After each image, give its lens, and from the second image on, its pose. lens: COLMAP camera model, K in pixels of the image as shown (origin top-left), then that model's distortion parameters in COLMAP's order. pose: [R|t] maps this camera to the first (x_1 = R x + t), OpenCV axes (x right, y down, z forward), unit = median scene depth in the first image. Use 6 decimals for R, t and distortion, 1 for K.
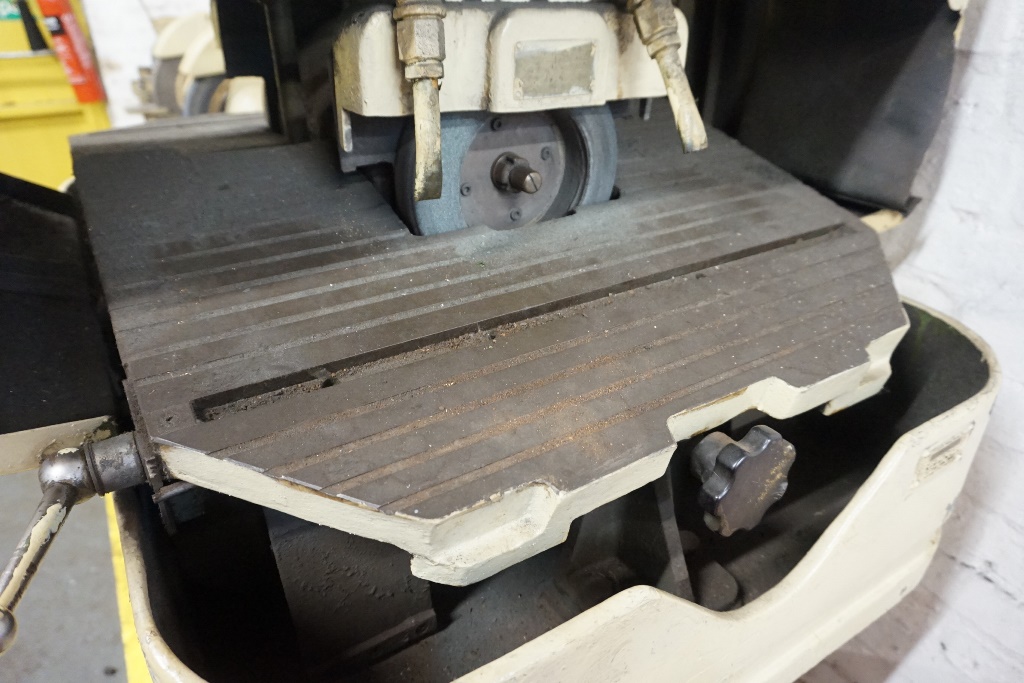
lens RADIAL K [[696.2, 0, 510.0], [0, 696.2, 340.9], [0, 0, 1]] dist [-0.039041, 0.026405]
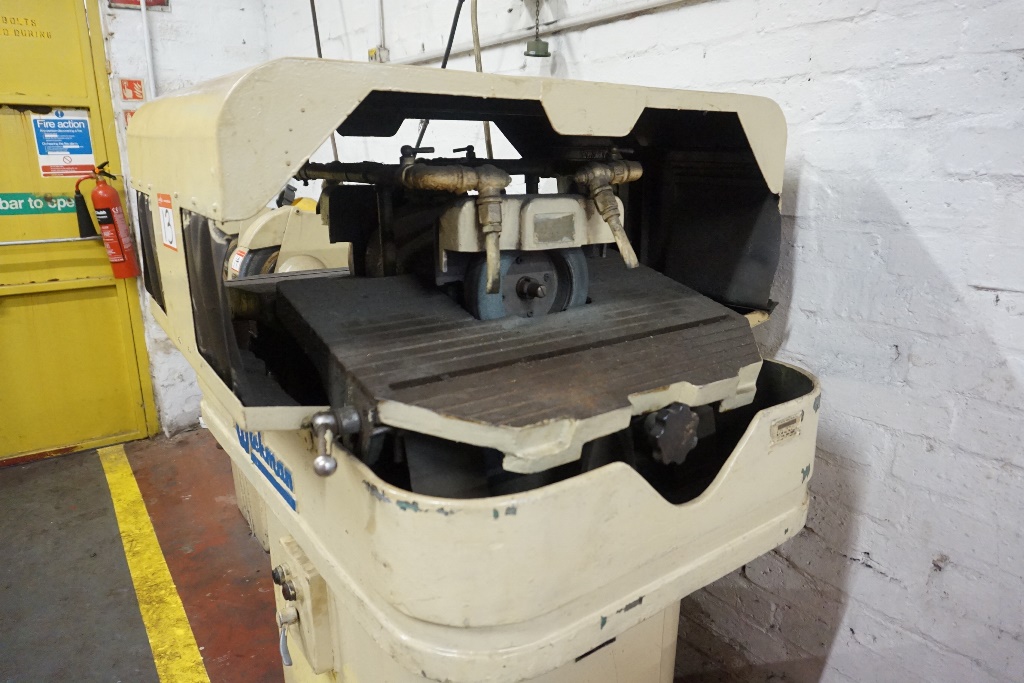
lens RADIAL K [[696.2, 0, 510.0], [0, 696.2, 340.9], [0, 0, 1]] dist [-0.039041, 0.026405]
pose [[0.997959, -0.029577, 0.056598, -0.166159], [0.042301, 0.970124, -0.238893, 0.339096], [-0.047842, 0.240799, 0.969395, -0.724548]]
